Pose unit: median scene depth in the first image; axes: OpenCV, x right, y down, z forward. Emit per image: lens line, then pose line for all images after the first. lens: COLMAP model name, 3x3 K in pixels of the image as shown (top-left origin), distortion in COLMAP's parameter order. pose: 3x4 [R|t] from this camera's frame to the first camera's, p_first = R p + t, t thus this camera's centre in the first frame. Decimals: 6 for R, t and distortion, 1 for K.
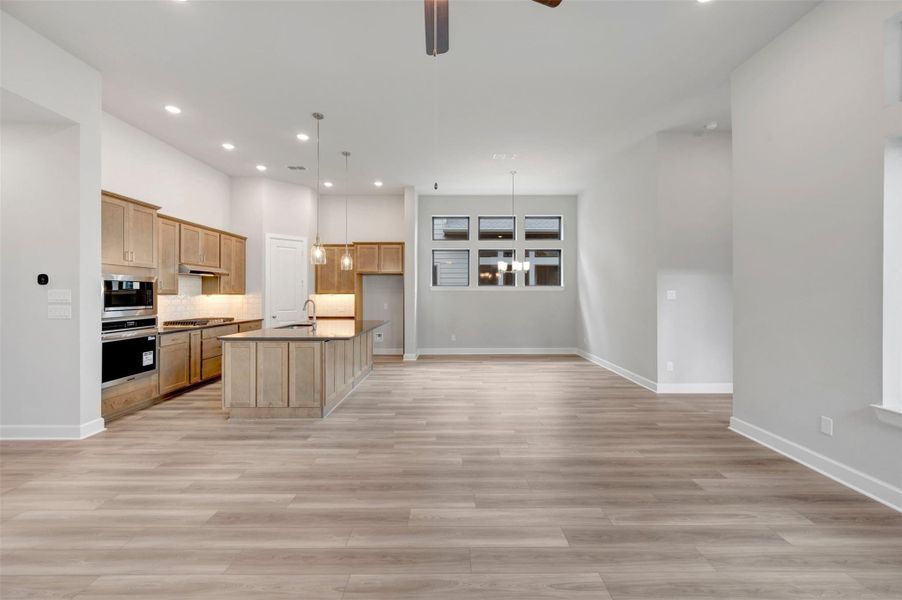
lens RADIAL K [[363.7, 0, 452.9], [0, 363.7, 295.9], [0, 0, 1]] dist [0.000156, -0.000056]
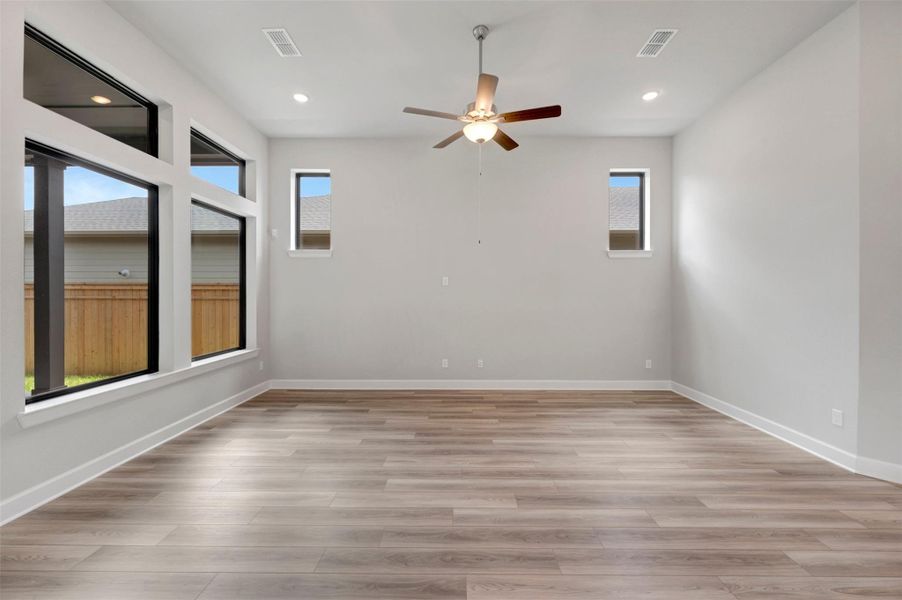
lens RADIAL K [[357.4, 0, 454.3], [0, 357.4, 296.8], [0, 0, 1]] dist [-0.000868, -0.000199]
pose [[-0.999975, -0.000601, 0.007073, 0.022575], [-0.000525, 0.999943, 0.010707, -0.002535], [-0.007079, 0.010703, -0.999918, 0.842047]]
